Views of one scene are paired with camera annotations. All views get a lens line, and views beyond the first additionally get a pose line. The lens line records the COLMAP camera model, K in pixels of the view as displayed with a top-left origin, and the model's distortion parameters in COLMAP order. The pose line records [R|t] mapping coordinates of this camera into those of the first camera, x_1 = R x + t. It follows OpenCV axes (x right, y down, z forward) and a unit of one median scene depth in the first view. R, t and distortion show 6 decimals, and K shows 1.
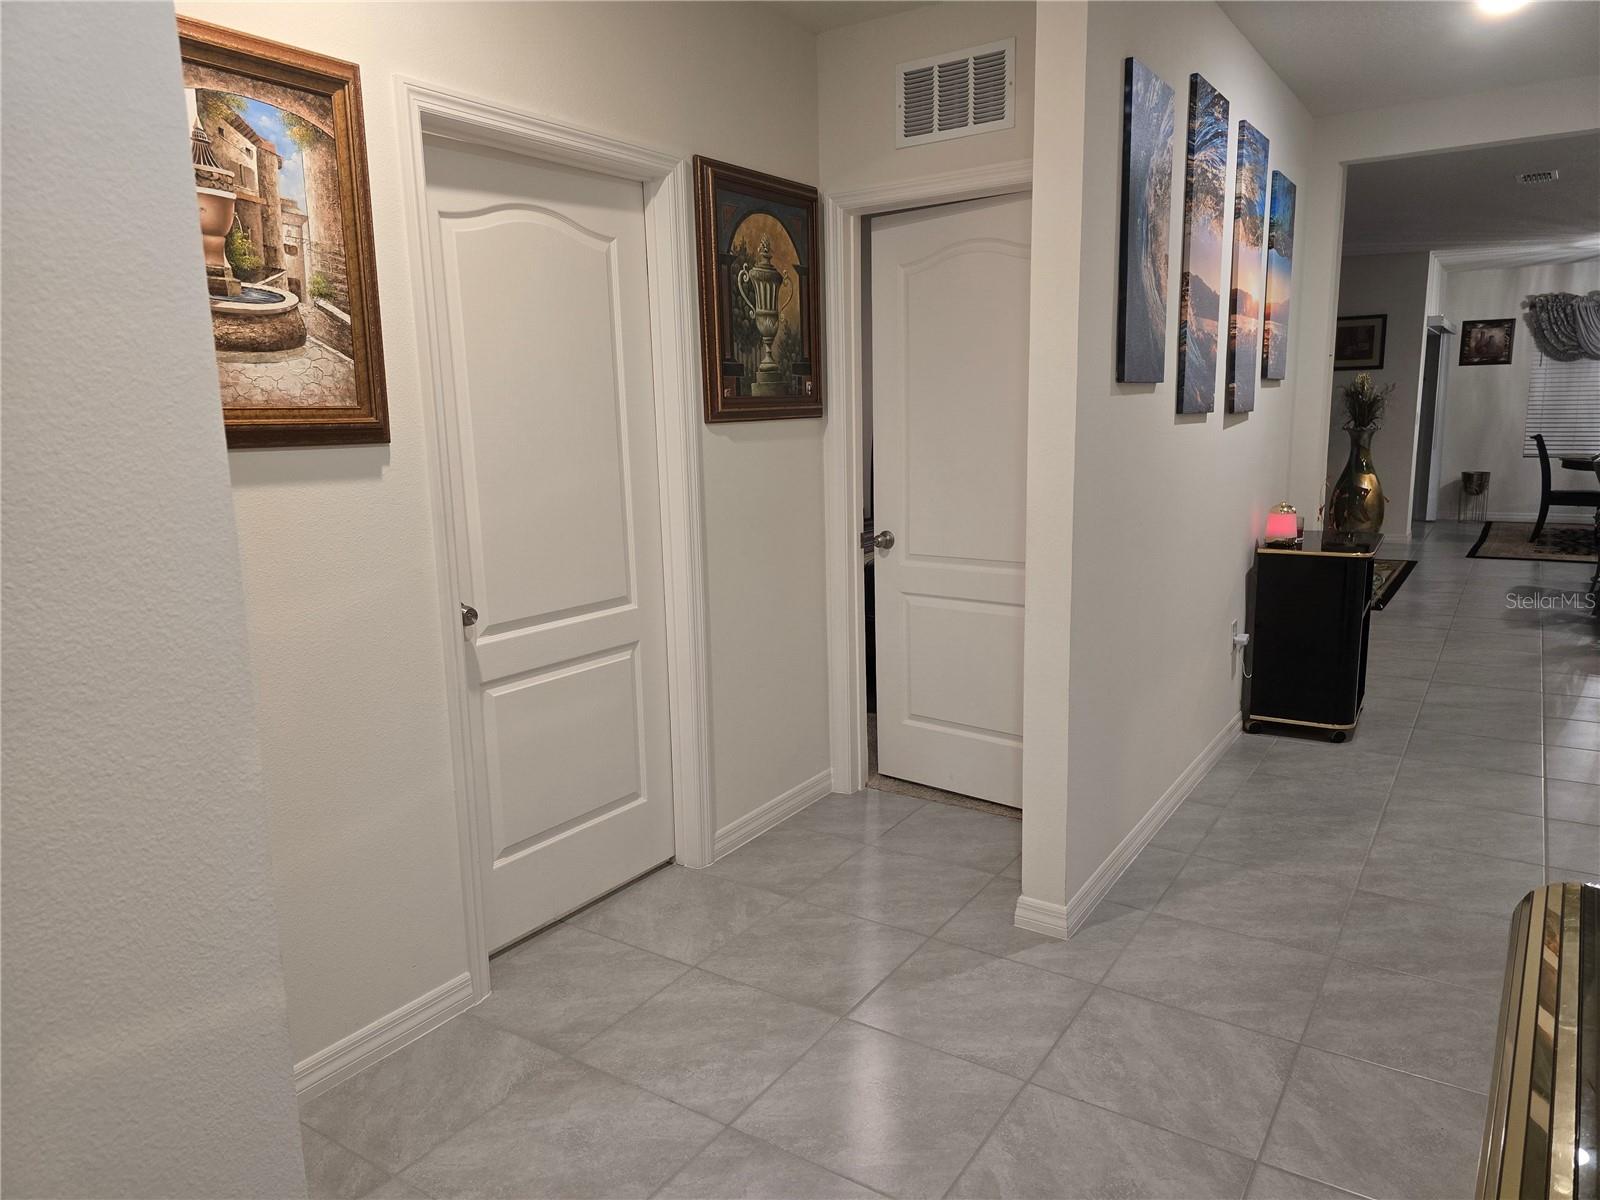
lens RADIAL K [[1074.7, 0, 784.8], [0, 1074.7, 608.4], [0, 0, 1]] dist [0.046466, -0.038934]
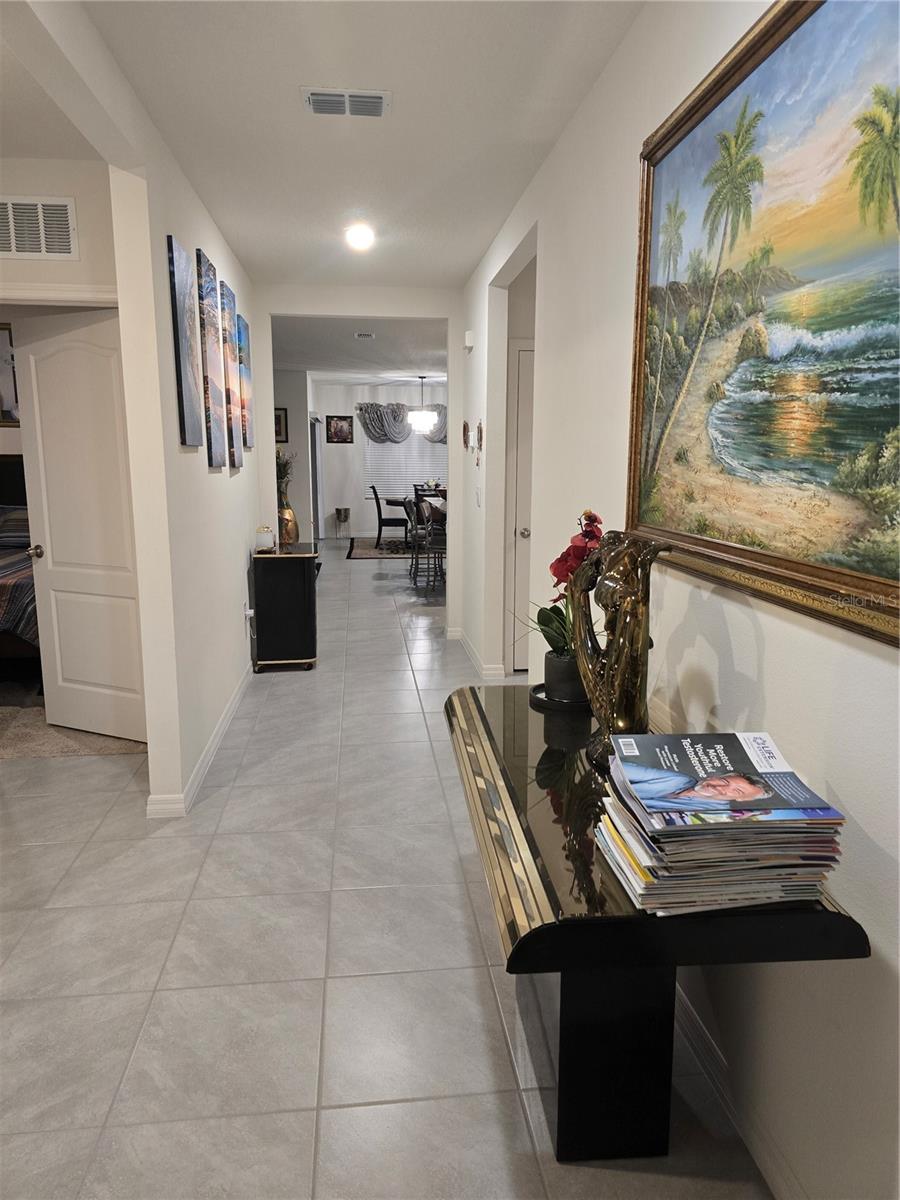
lens RADIAL K [[806.0, 0, 450.9], [0, 806.0, 600.4], [0, 0, 1]] dist [0.046466, -0.038934]
pose [[0.756738, -0.088105, 0.647754, -0.127650], [0.099790, 0.994832, 0.018735, 0.020549], [-0.646057, 0.050462, 0.761619, -0.083261]]
